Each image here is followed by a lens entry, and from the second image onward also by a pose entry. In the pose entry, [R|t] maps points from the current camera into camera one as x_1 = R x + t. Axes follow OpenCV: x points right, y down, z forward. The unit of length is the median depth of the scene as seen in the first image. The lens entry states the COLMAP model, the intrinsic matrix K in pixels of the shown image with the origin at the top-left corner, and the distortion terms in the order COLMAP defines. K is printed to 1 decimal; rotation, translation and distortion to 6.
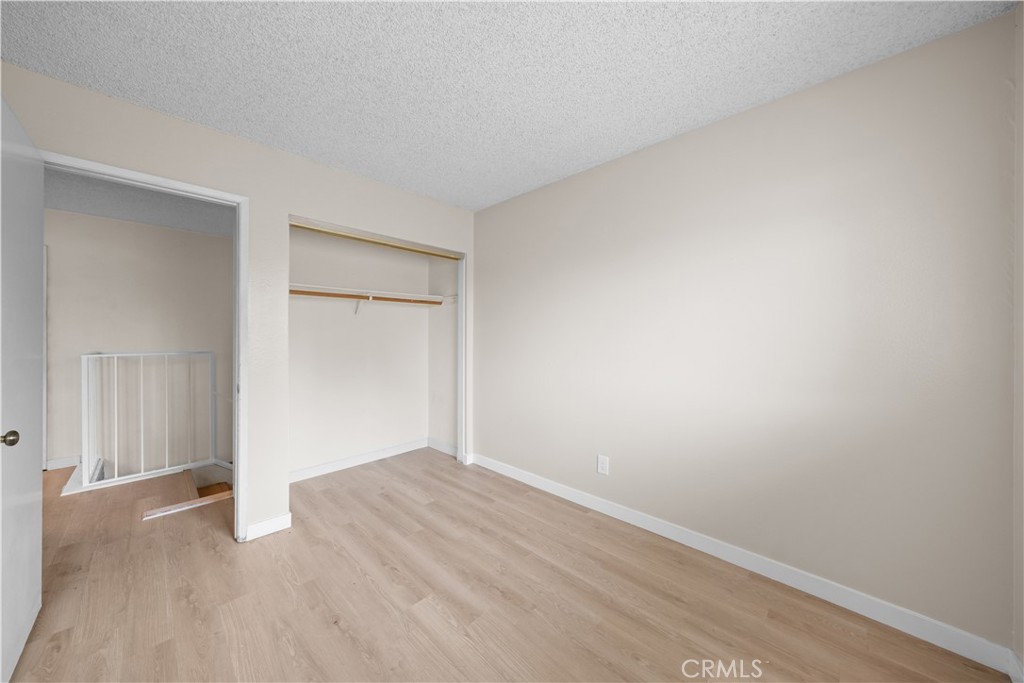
lens RADIAL K [[353.8, 0, 508.4], [0, 353.8, 337.2], [0, 0, 1]] dist [0.002129, 0.000093]
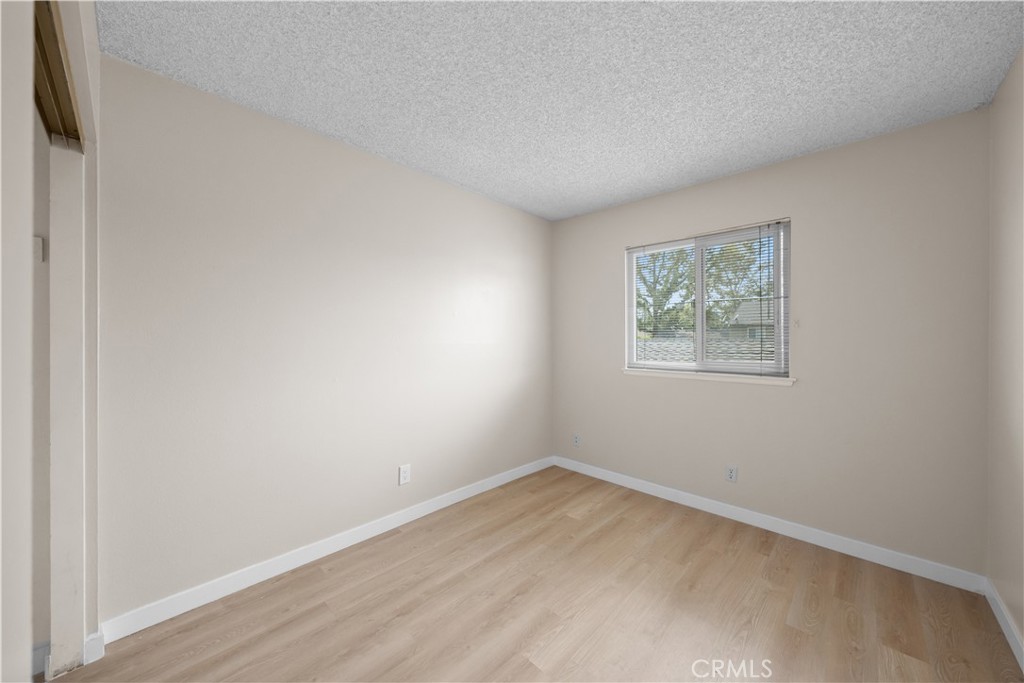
lens RADIAL K [[371.1, 0, 509.6], [0, 371.1, 340.4], [0, 0, 1]] dist [0.005639, -0.000053]
pose [[-0.004263, -0.004985, 0.999978, -0.932113], [0.004169, 0.999979, 0.005003, -0.013241], [-0.999982, 0.004190, -0.004242, 0.884162]]
